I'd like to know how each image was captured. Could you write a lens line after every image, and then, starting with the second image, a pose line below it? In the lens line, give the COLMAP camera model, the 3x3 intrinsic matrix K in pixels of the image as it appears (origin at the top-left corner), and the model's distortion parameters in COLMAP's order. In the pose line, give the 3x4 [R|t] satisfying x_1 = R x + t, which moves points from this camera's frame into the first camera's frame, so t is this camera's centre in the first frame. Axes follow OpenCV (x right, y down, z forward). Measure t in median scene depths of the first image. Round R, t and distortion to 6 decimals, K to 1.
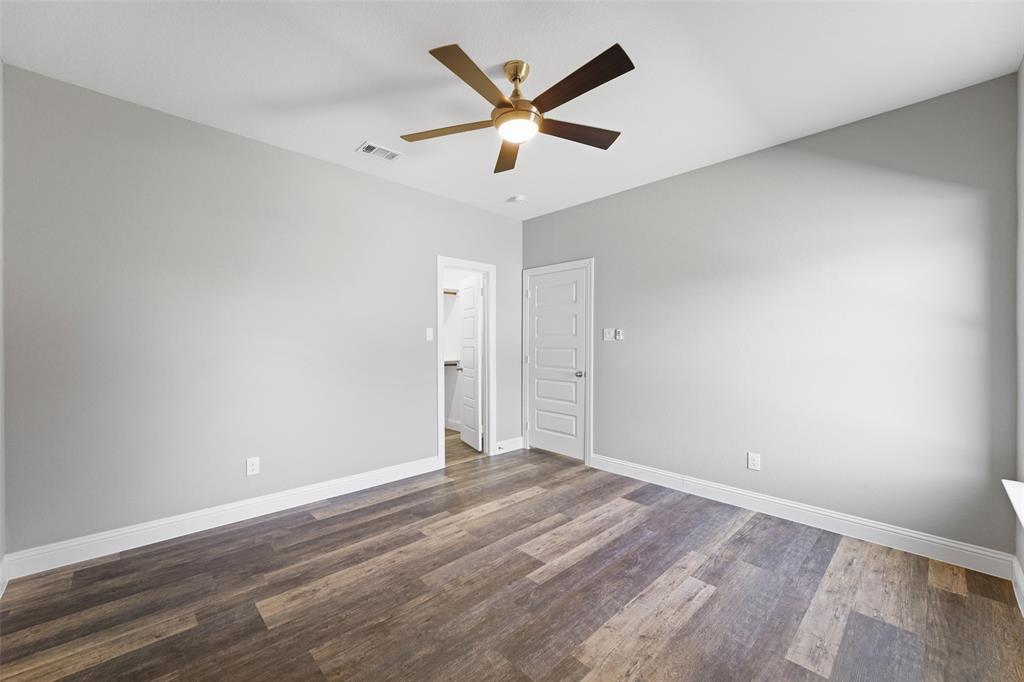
lens RADIAL K [[407.5, 0, 505.6], [0, 407.5, 345.8], [0, 0, 1]] dist [0.000103, -0.000116]
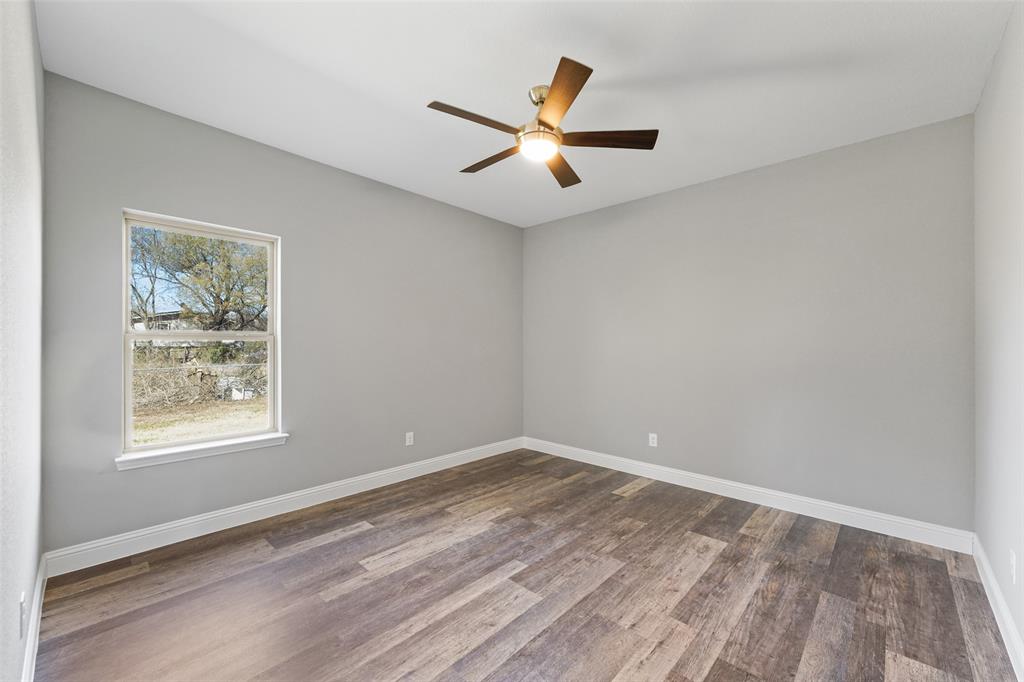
lens RADIAL K [[407.5, 0, 505.6], [0, 407.5, 345.8], [0, 0, 1]] dist [0.000103, -0.000116]
pose [[-0.998695, -0.009262, -0.050232, 0.161022], [-0.009615, 0.999931, 0.006795, -0.014408], [0.050166, 0.007269, -0.998714, 1.982579]]
